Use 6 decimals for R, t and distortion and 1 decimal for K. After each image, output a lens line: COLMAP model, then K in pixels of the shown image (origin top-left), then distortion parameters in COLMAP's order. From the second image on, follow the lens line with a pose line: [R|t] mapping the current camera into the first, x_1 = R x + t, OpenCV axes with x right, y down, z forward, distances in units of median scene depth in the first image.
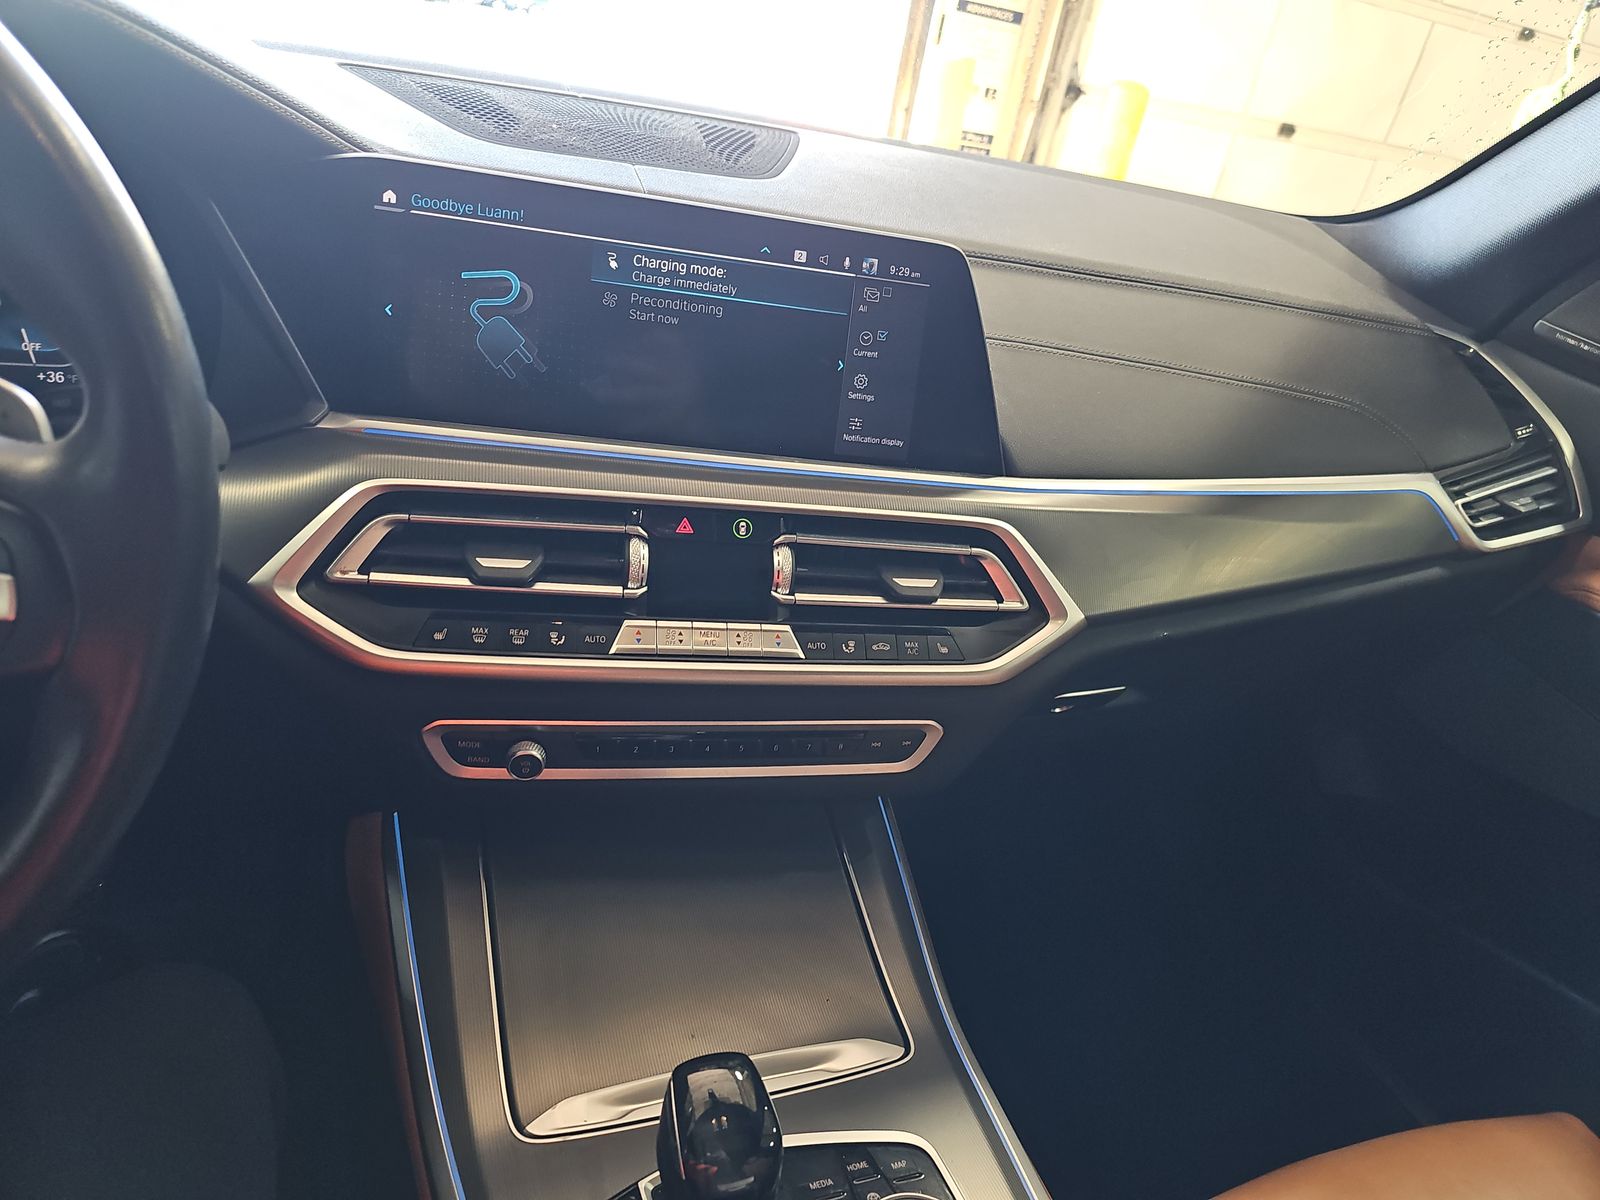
lens RADIAL K [[1061.1, 0, 800.0], [0, 1061.1, 600.0], [0, 0, 1]] dist [0.082244, -0.098269]
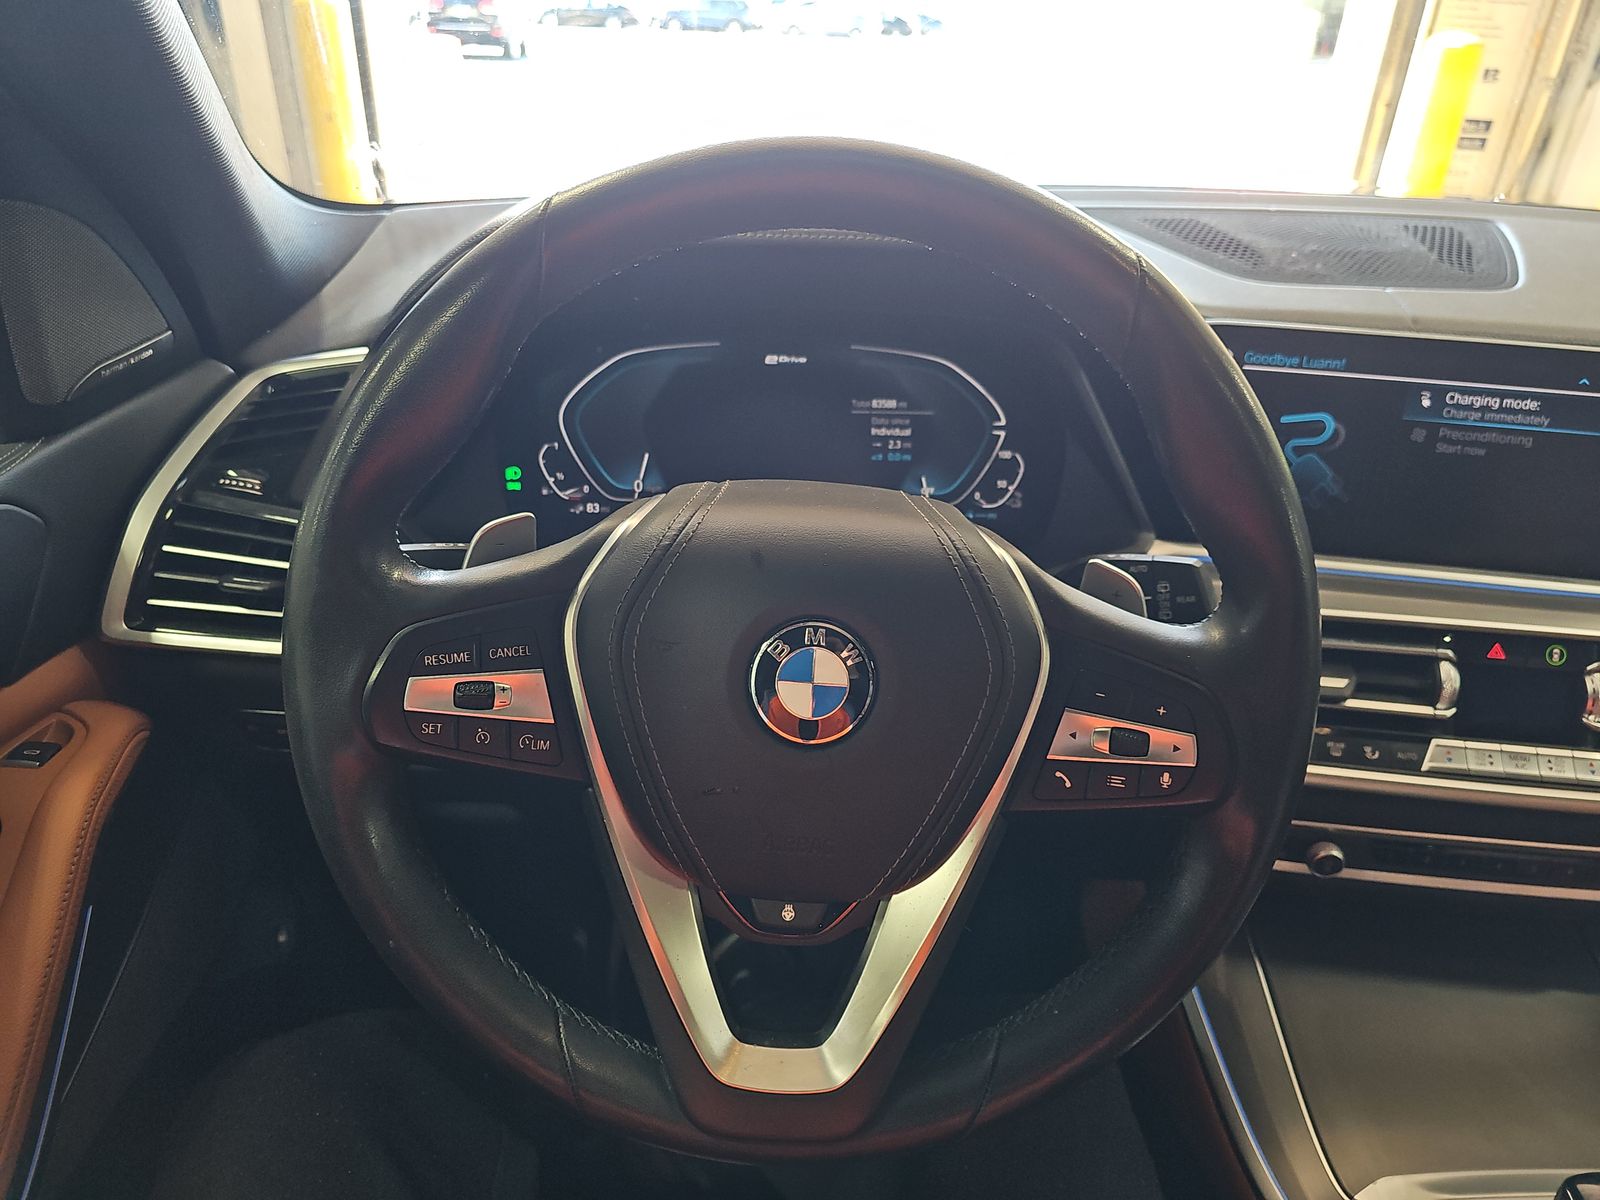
lens RADIAL K [[1069.8, 0, 800.0], [0, 1069.8, 600.0], [0, 0, 1]] dist [0.005339, 0.002175]
pose [[0.941810, 0.041418, -0.333584, -0.397516], [-0.043748, 0.999042, 0.000527, -0.089942], [0.333286, 0.014097, 0.942720, -0.215341]]
